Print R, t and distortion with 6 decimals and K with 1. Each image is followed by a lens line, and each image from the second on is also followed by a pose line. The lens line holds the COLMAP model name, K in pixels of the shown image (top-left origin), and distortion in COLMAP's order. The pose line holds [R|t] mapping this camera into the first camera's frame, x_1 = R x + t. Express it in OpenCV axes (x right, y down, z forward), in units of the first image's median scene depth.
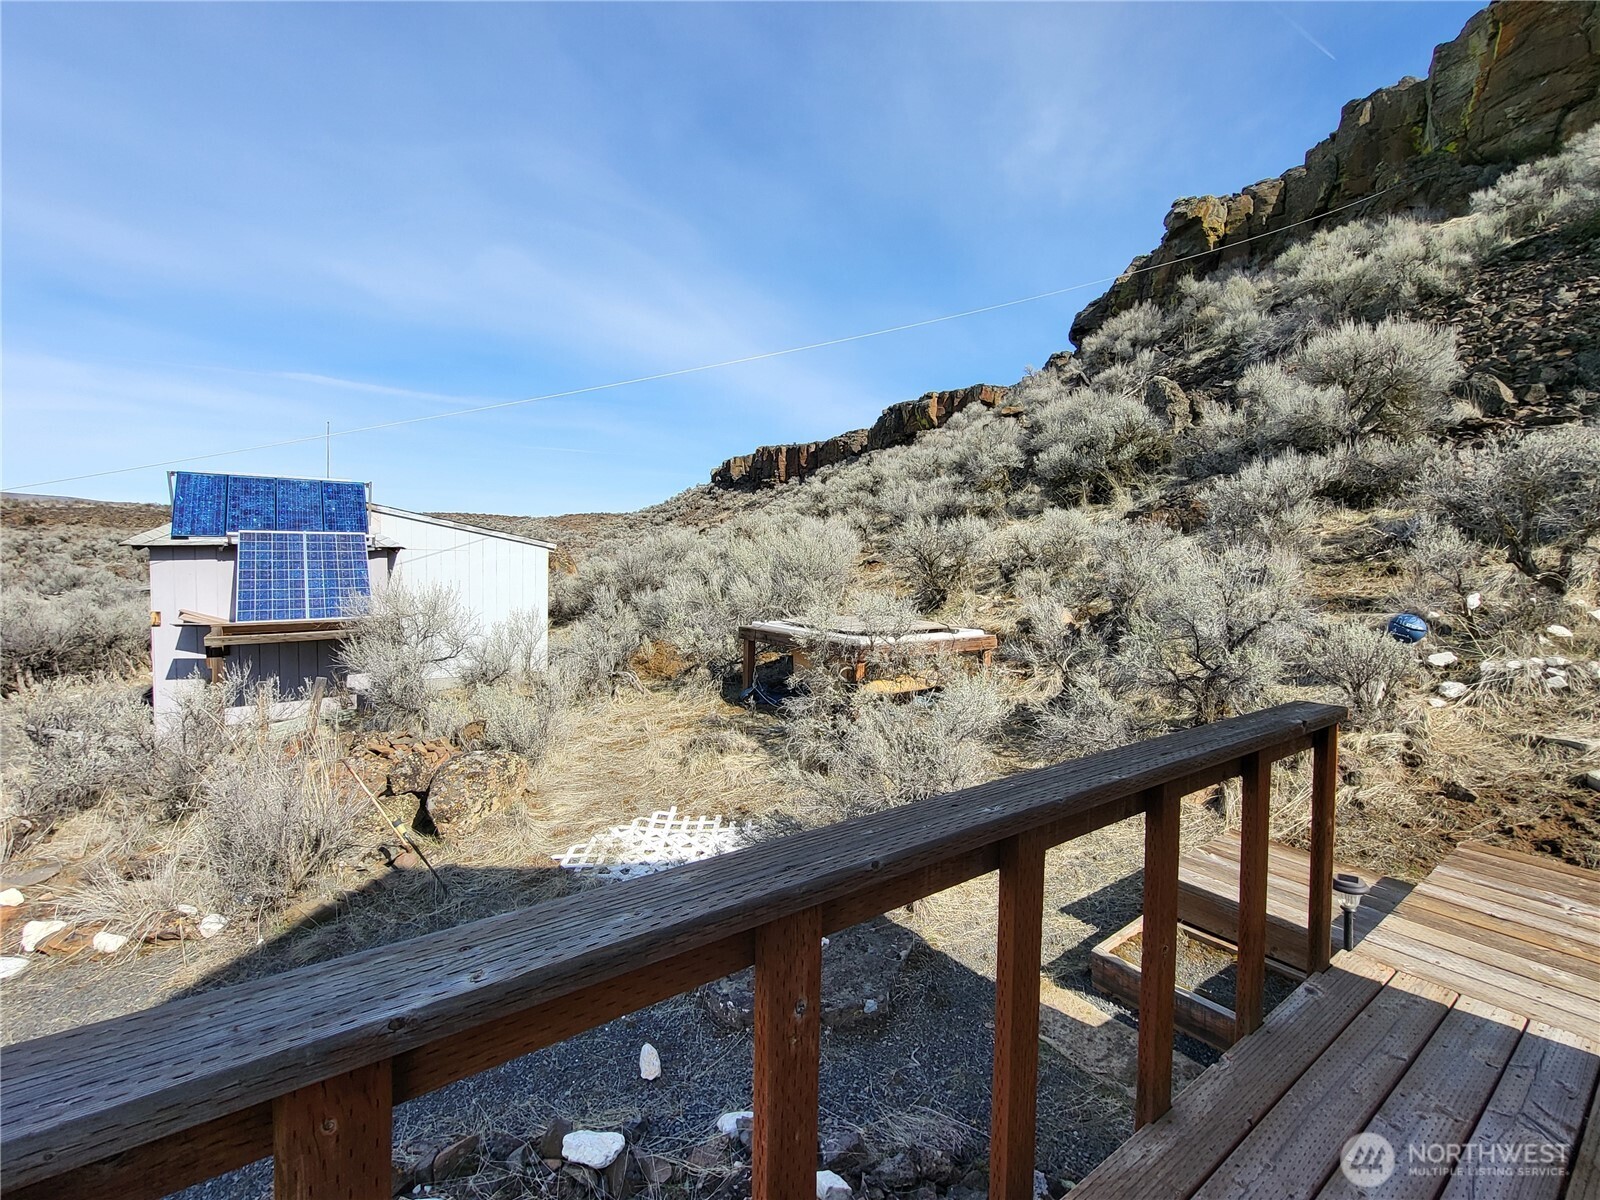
lens RADIAL K [[725.1, 0, 806.7], [0, 725.1, 596.7], [0, 0, 1]] dist [-0.001598, -0.000182]
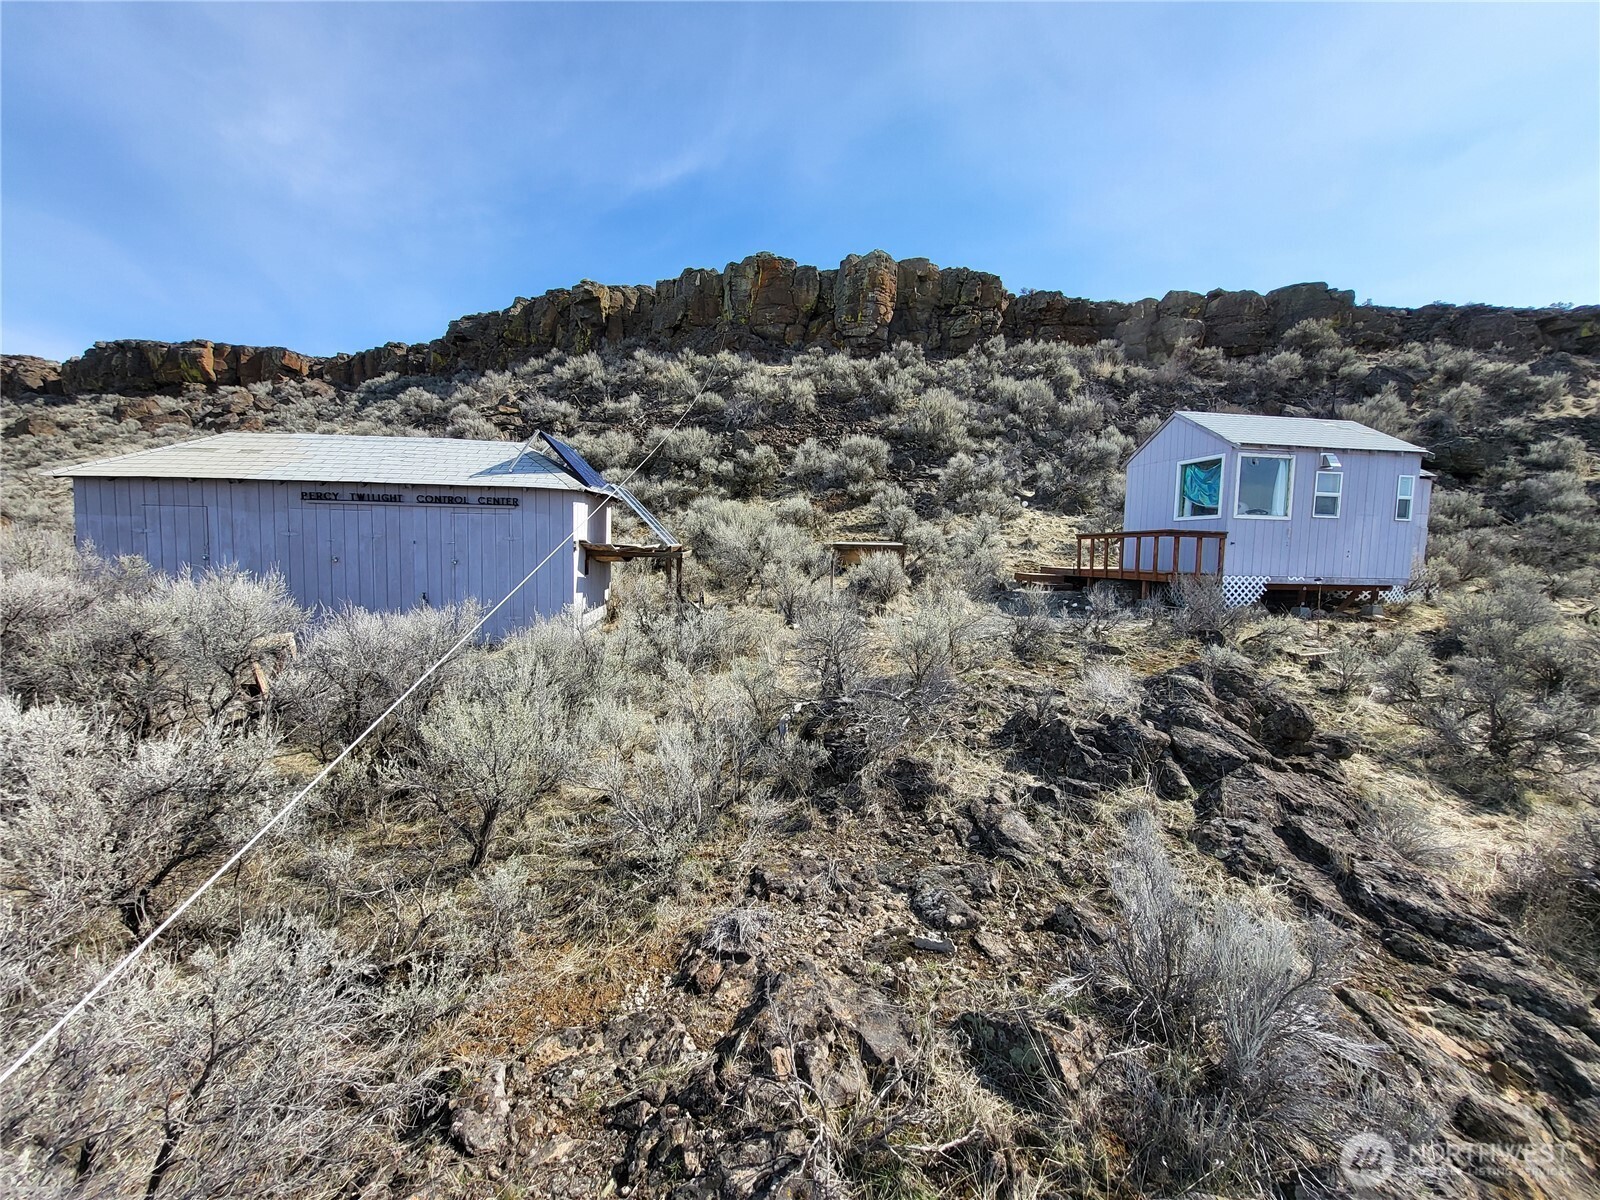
lens RADIAL K [[627.0, 0, 803.8], [0, 627.0, 596.4], [0, 0, 1]] dist [-0.001467, 0.000145]
pose [[0.491167, -0.076659, 0.867686, -0.834612], [0.042055, 0.997045, 0.064282, 0.033281], [-0.870050, 0.004918, 0.492939, 0.032750]]
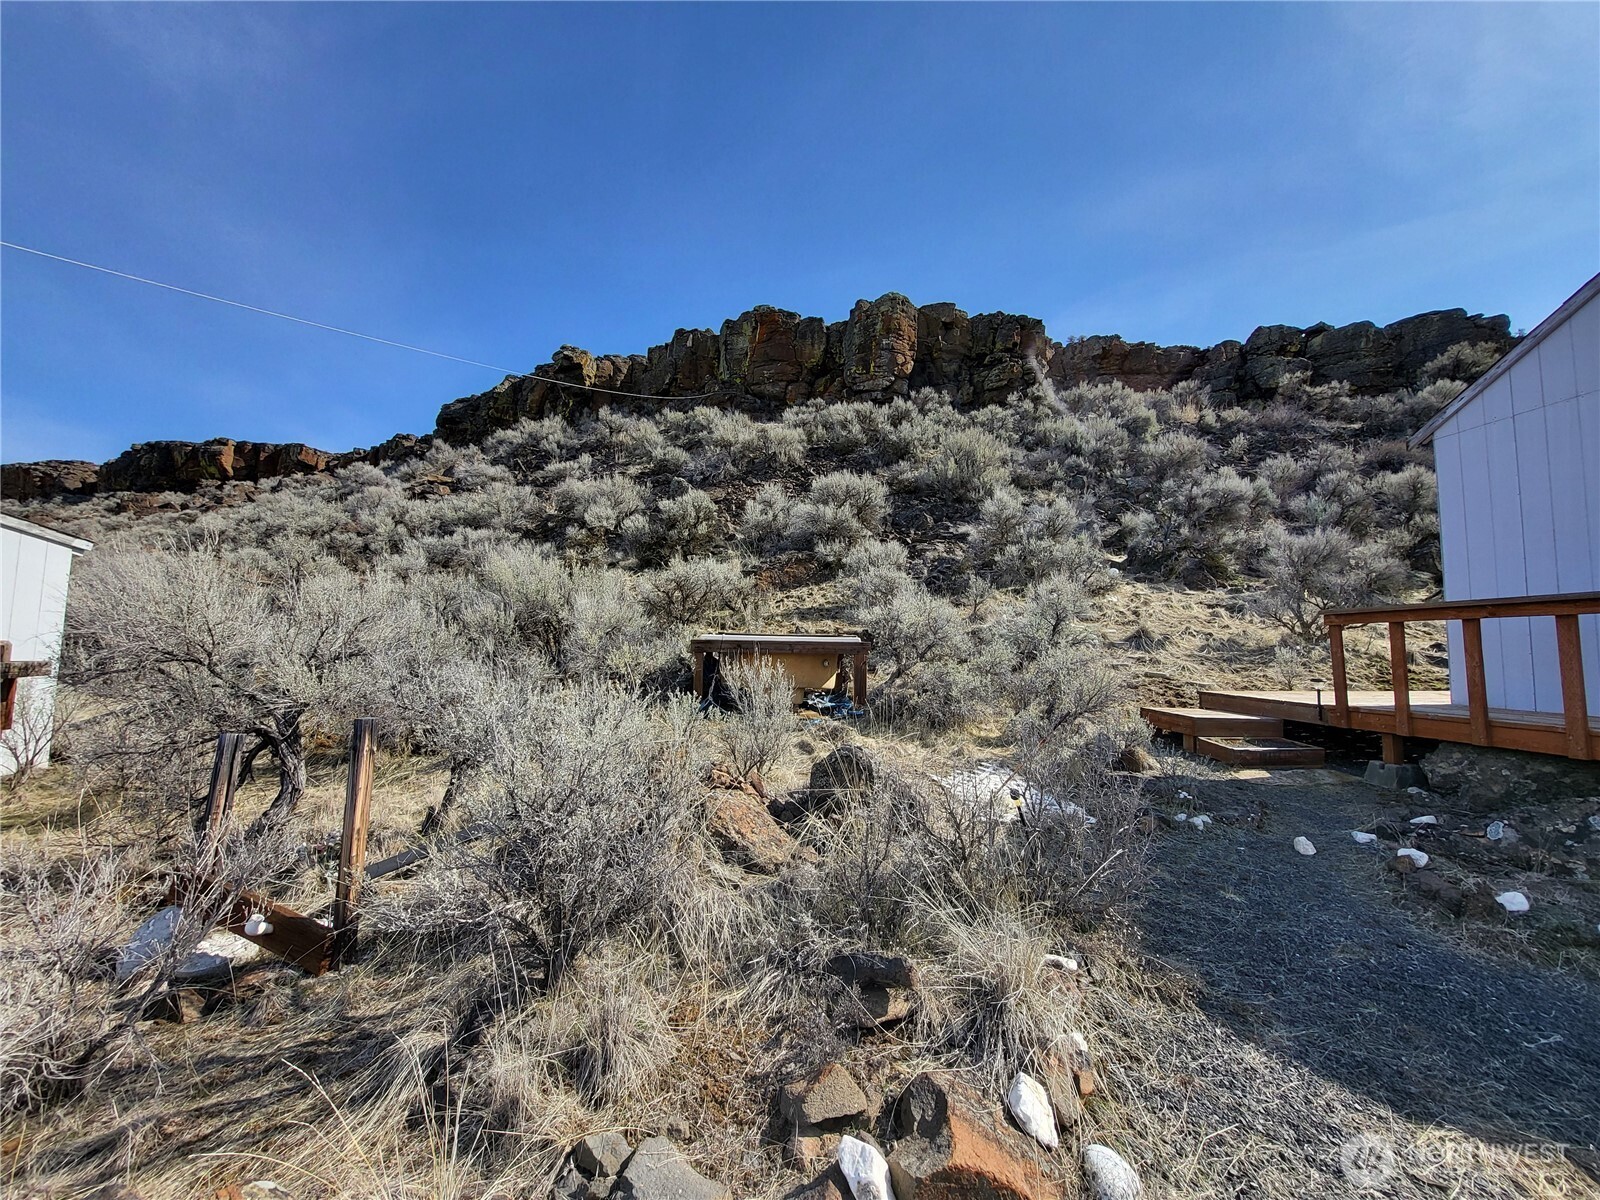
lens RADIAL K [[627.0, 0, 802.7], [0, 627.0, 595.8], [0, 0, 1]] dist [-0.001467, 0.000145]
pose [[0.555897, 0.053570, 0.829523, -0.311924], [0.043595, 0.994669, -0.093449, 0.029671], [-0.830107, 0.088111, 0.550598, 0.171662]]
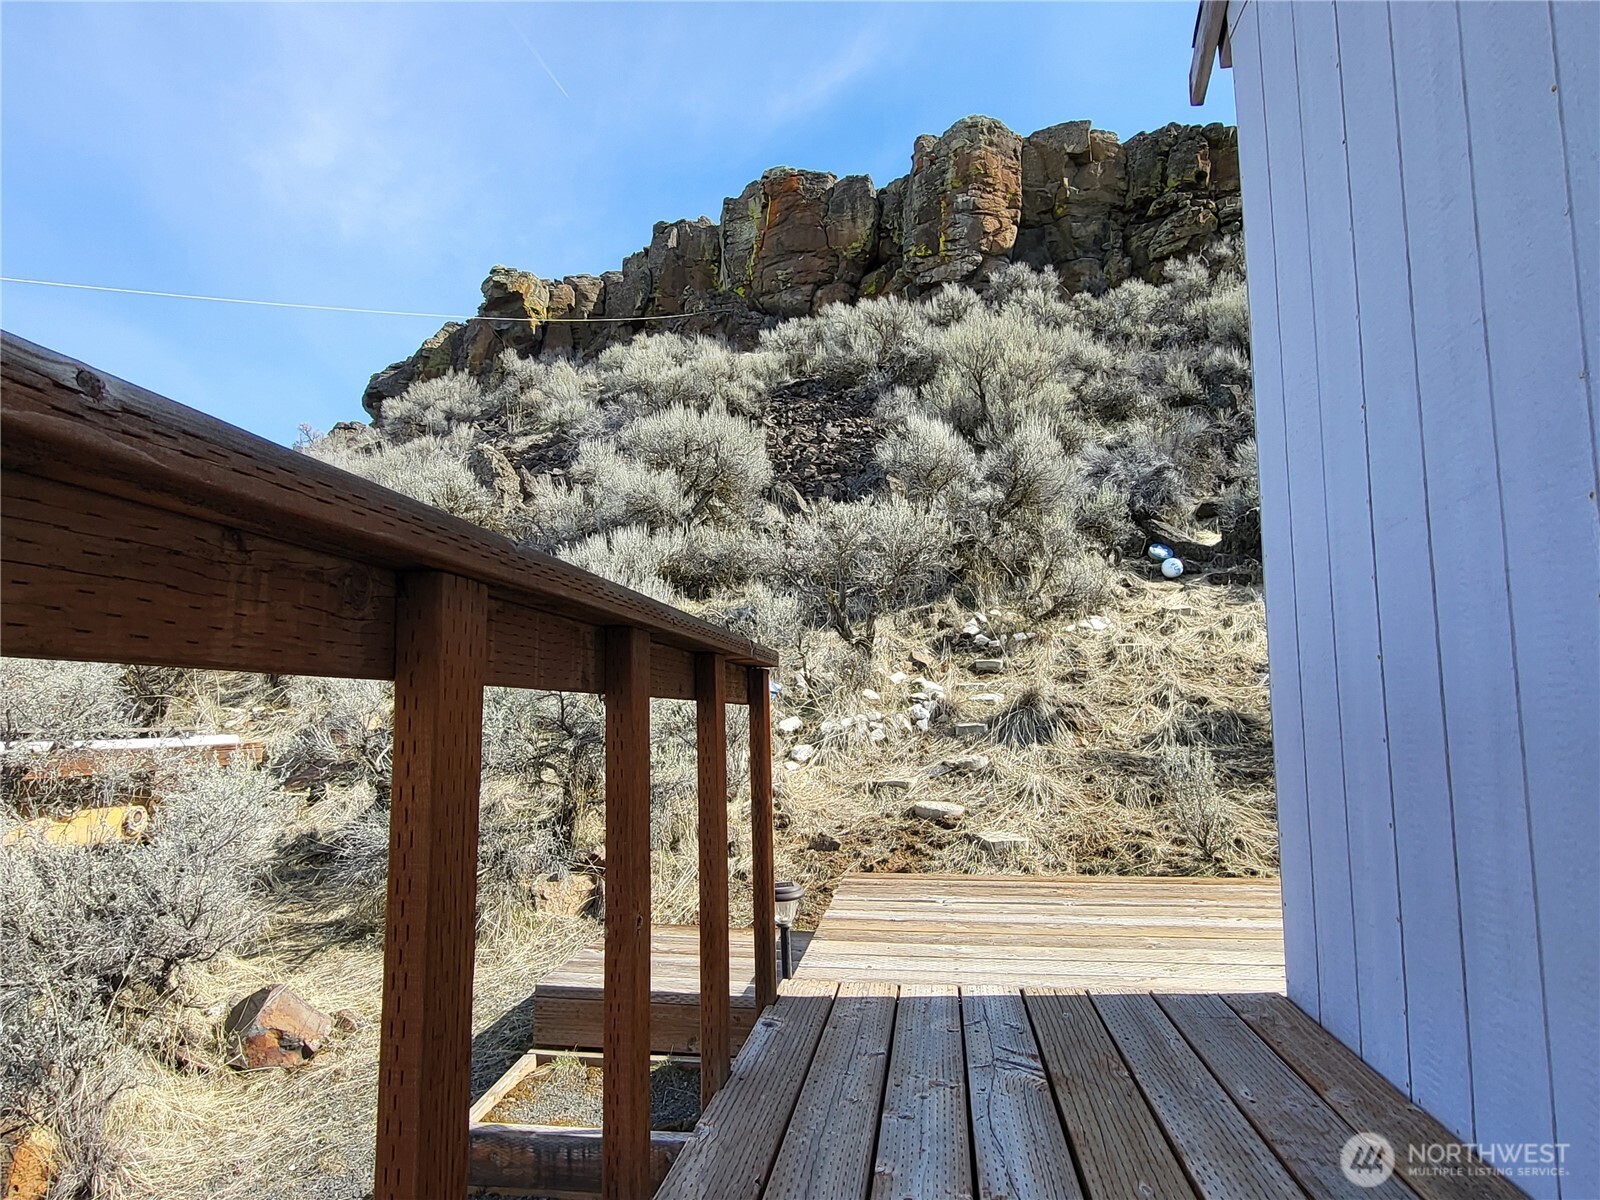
lens RADIAL K [[964.1, 0, 799.3], [0, 964.1, 591.9], [0, 0, 1]] dist [-0.004274, 0.011784]
pose [[0.714674, 0.060886, 0.696803, 0.001380], [0.057828, 0.987650, -0.145612, 0.029984], [-0.697063, 0.144359, 0.702327, 0.026966]]
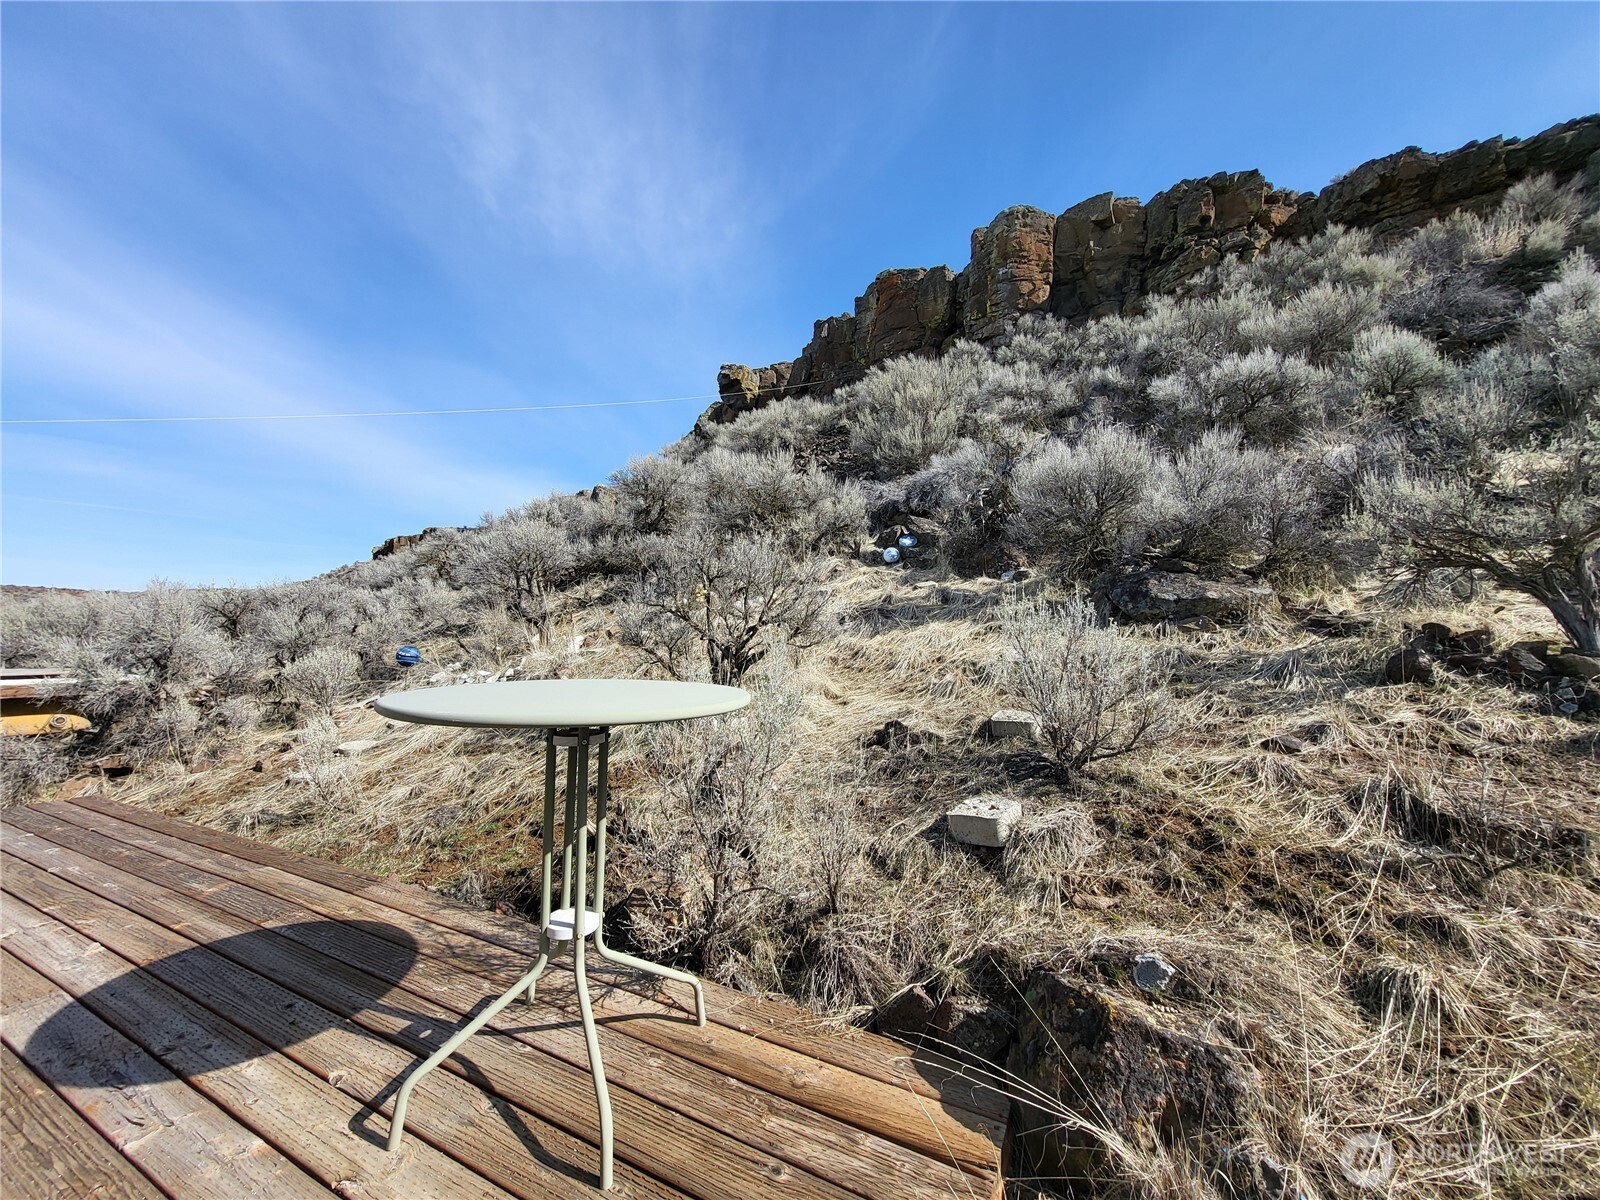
lens RADIAL K [[627.0, 0, 806.3], [0, 627.0, 597.2], [0, 0, 1]] dist [-0.001467, 0.000145]
pose [[0.898368, 0.014606, 0.439000, 0.300035], [0.035615, 0.993734, -0.105946, 0.026634], [-0.437797, 0.110814, 0.892219, -0.129615]]
